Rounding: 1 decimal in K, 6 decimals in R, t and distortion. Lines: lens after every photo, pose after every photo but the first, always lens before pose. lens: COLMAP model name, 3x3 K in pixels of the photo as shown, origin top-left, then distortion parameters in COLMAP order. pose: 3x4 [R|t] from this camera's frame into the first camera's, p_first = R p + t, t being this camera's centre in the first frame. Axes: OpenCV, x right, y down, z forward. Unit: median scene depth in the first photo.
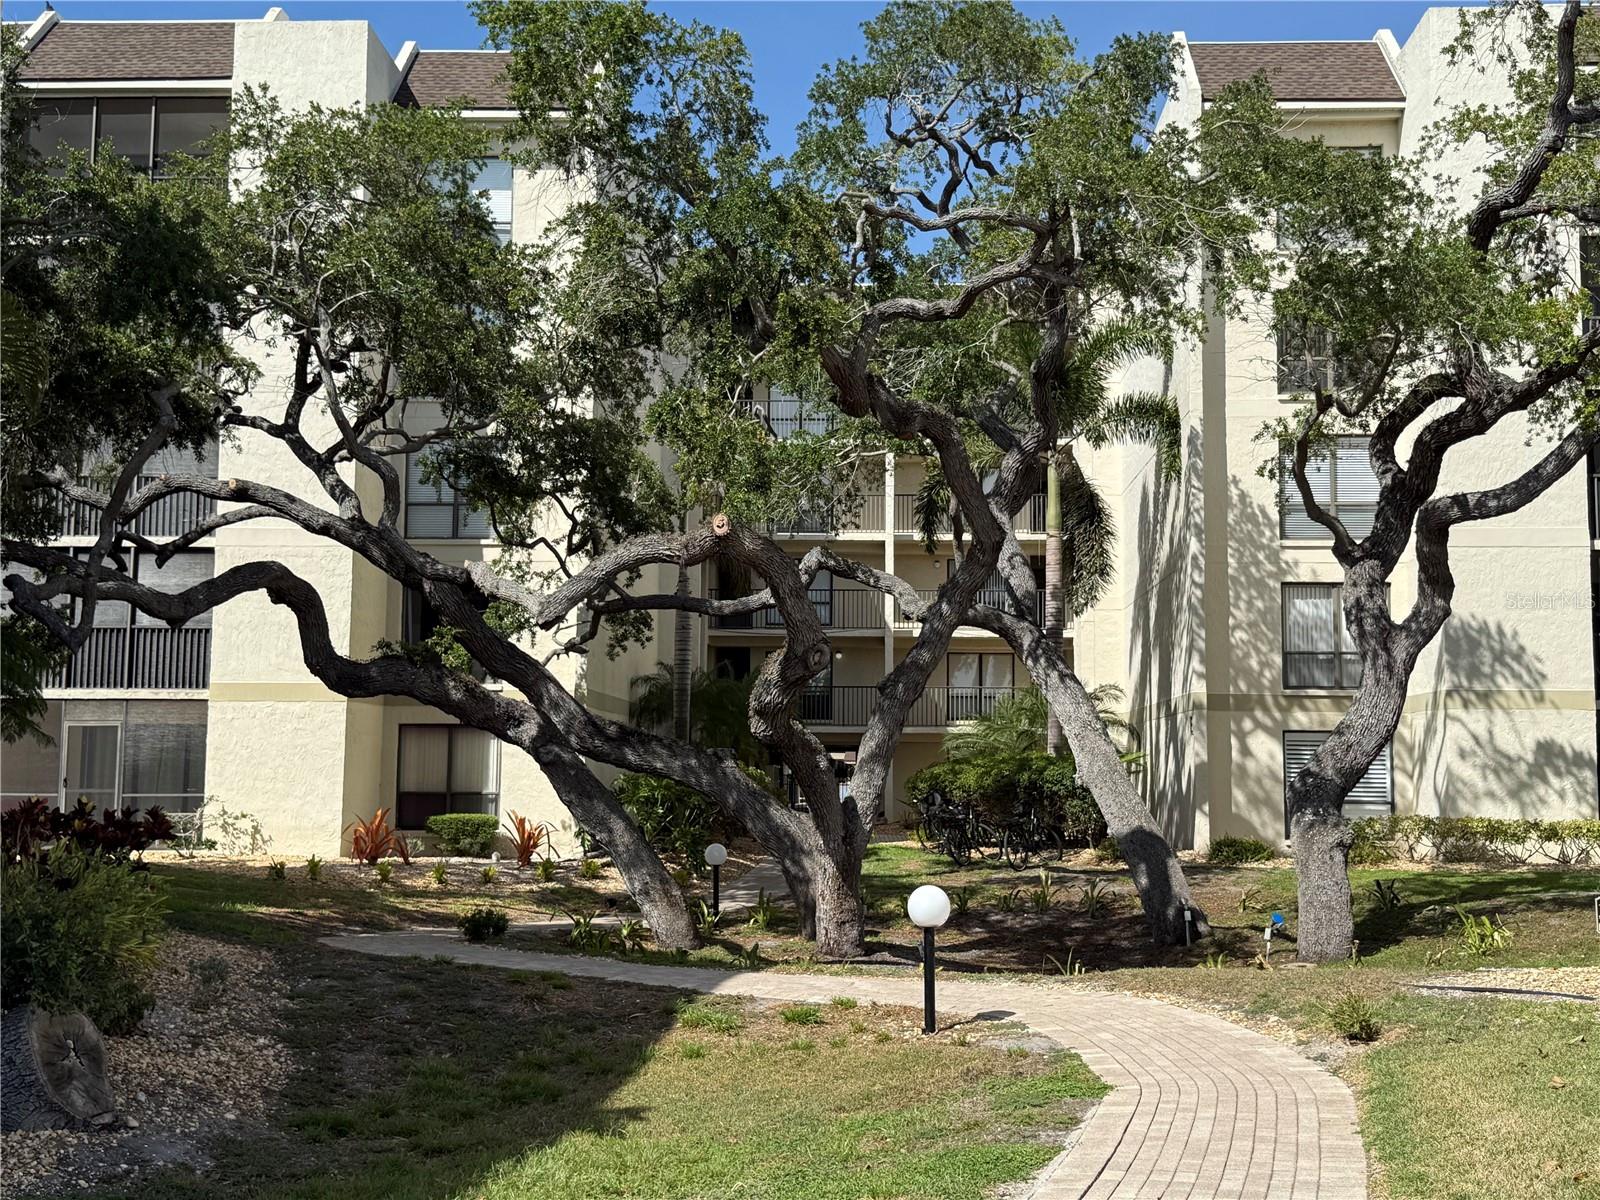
lens RADIAL K [[1789.8, 0, 800.0], [0, 1789.8, 600.0], [0, 0, 1]] dist [0.119245, -0.169070]
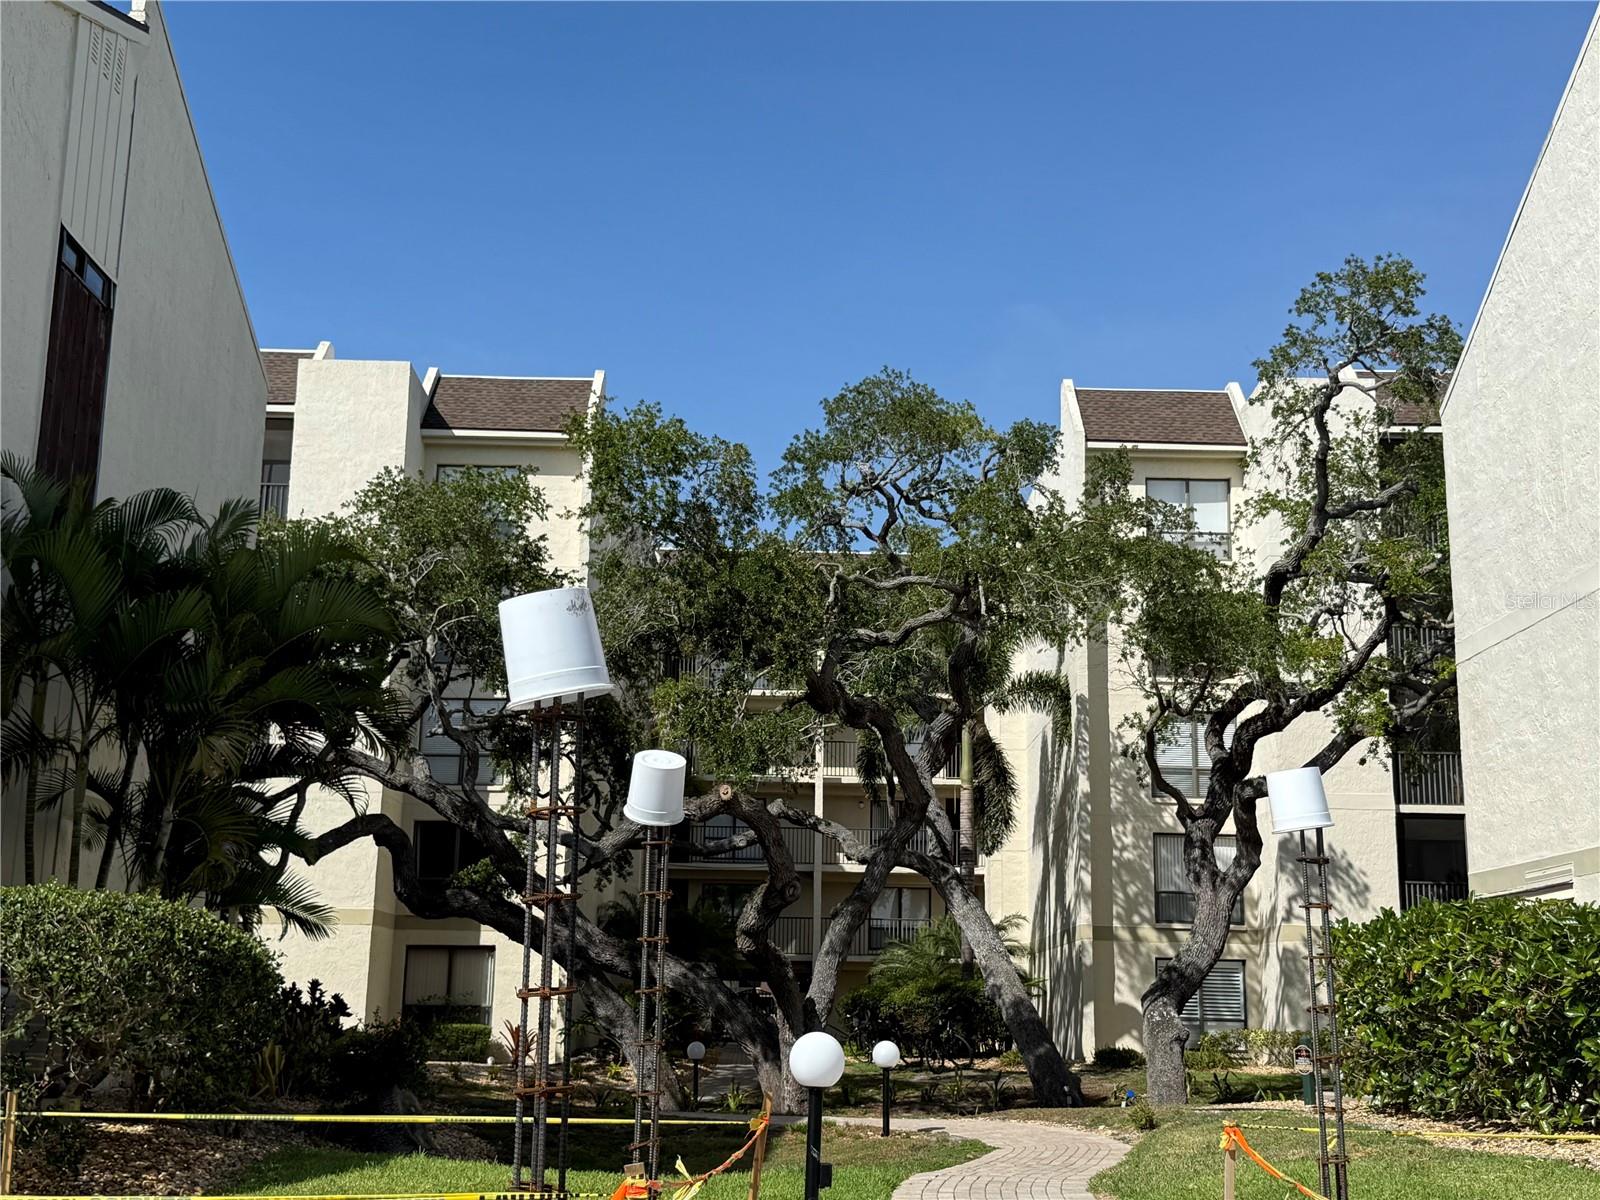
lens RADIAL K [[1910.8, 0, 805.8], [0, 1910.8, 604.0], [0, 0, 1]] dist [0.110983, -0.027867]
pose [[0.998255, 0.021332, 0.055070, -0.052354], [-0.014849, 0.993190, -0.115557, -0.013102], [-0.057160, 0.114537, 0.991773, -0.370668]]
